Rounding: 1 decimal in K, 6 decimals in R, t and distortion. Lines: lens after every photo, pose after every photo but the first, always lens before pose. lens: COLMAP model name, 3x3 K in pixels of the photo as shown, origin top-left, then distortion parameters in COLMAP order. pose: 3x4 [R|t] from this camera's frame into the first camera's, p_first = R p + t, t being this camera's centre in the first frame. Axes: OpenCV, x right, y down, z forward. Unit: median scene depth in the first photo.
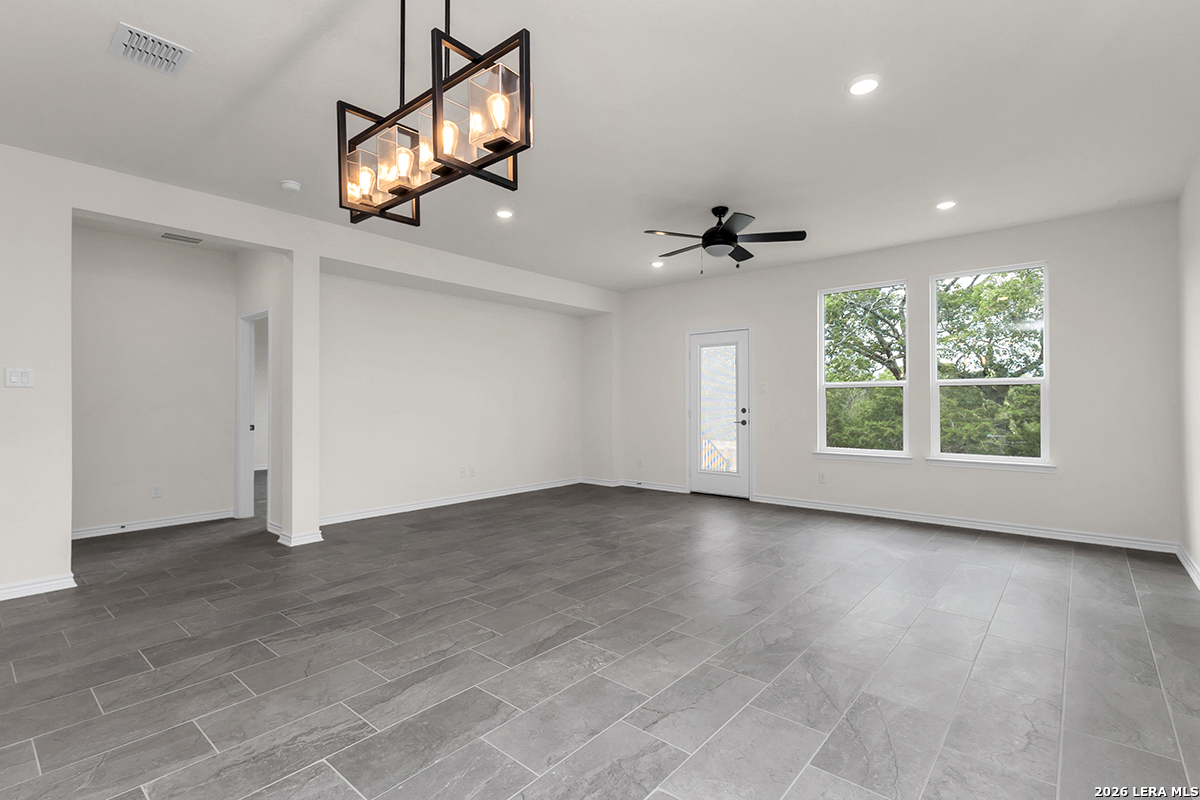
lens RADIAL K [[561.9, 0, 593.6], [0, 561.9, 398.6], [0, 0, 1]] dist [0.007551, -0.000237]
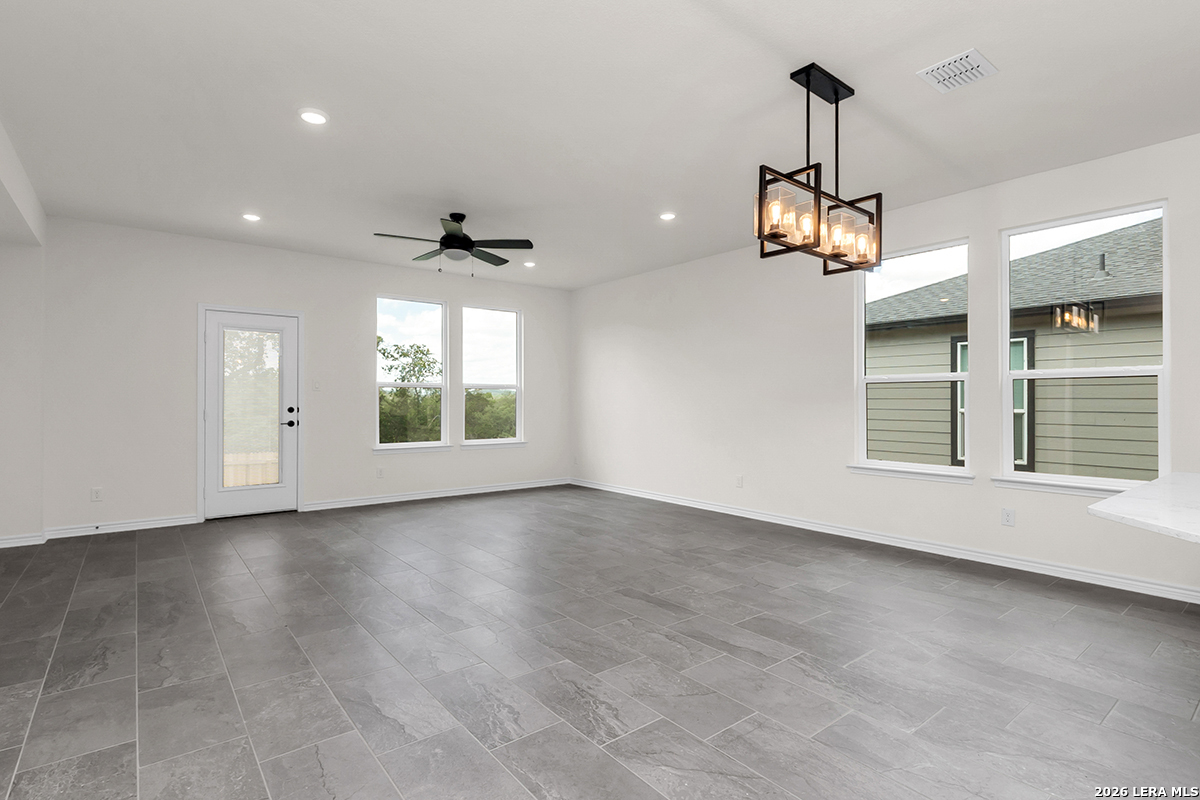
lens RADIAL K [[589.6, 0, 600.0], [0, 589.6, 399.4], [0, 0, 1]] dist [-0.000844, -0.003023]
pose [[0.183135, 0.003387, 0.983082, -1.041661], [-0.007820, 0.999967, -0.001988, 0.006044], [-0.983057, -0.007324, 0.183155, 0.699017]]
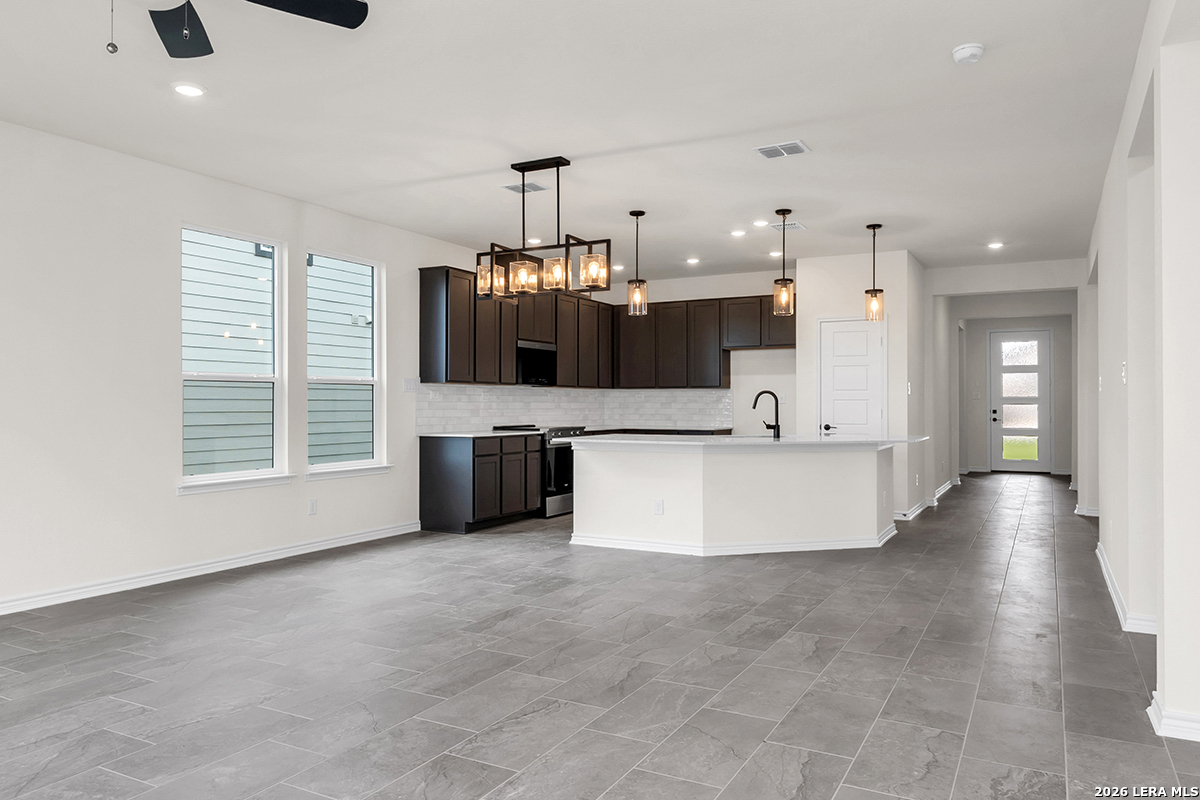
lens RADIAL K [[833.9, 0, 599.8], [0, 833.9, 398.8], [0, 0, 1]] dist [-0.029581, 0.008109]
pose [[-0.975155, -0.000223, -0.221524, 0.072402], [0.002496, 0.999925, -0.011995, 0.015462], [0.221510, -0.012250, -0.975081, 2.079657]]
